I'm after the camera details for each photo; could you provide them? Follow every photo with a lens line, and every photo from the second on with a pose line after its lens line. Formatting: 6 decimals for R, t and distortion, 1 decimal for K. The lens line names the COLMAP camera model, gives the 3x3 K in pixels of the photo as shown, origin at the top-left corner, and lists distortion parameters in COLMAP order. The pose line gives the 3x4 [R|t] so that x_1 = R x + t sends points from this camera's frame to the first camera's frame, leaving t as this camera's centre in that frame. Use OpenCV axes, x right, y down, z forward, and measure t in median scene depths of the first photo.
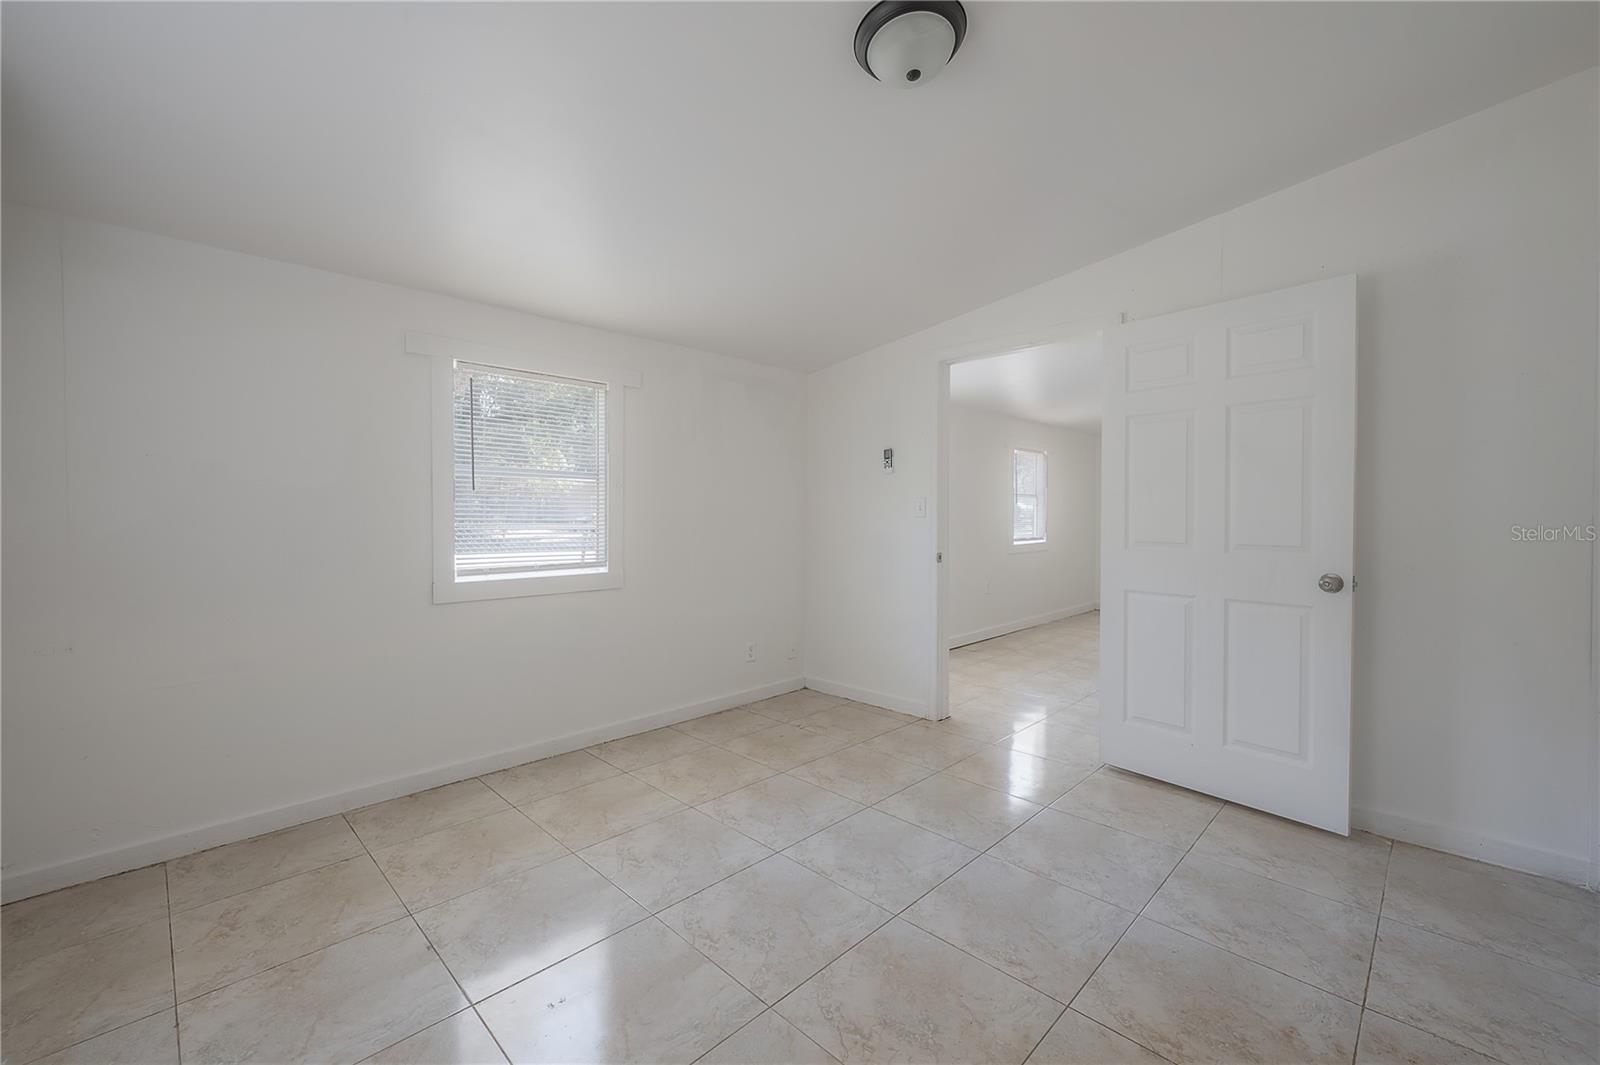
lens RADIAL K [[662.9, 0, 795.6], [0, 662.9, 525.5], [0, 0, 1]] dist [-0.008881, 0.000986]
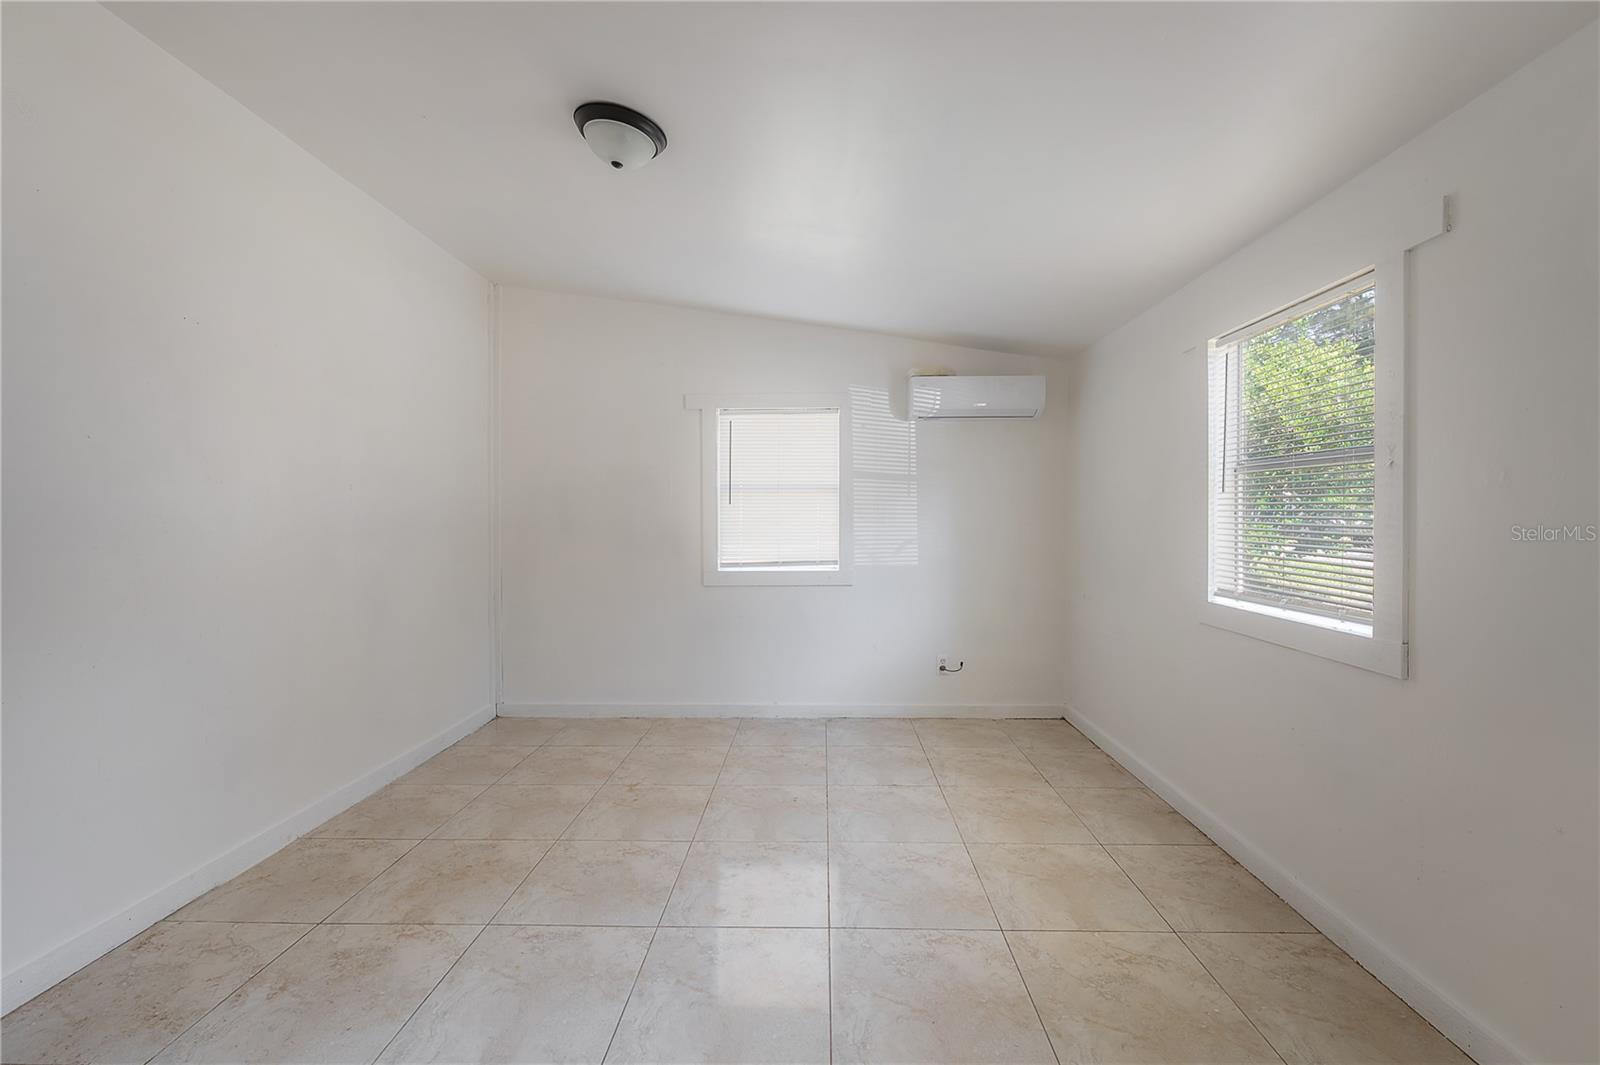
lens RADIAL K [[662.9, 0, 798.6], [0, 662.9, 525.4], [0, 0, 1]] dist [-0.008881, 0.000986]
pose [[-0.739688, 0.006483, -0.672918, 0.608064], [-0.014736, 0.999558, 0.025829, -0.035283], [0.672788, 0.029022, -0.739266, 1.715498]]
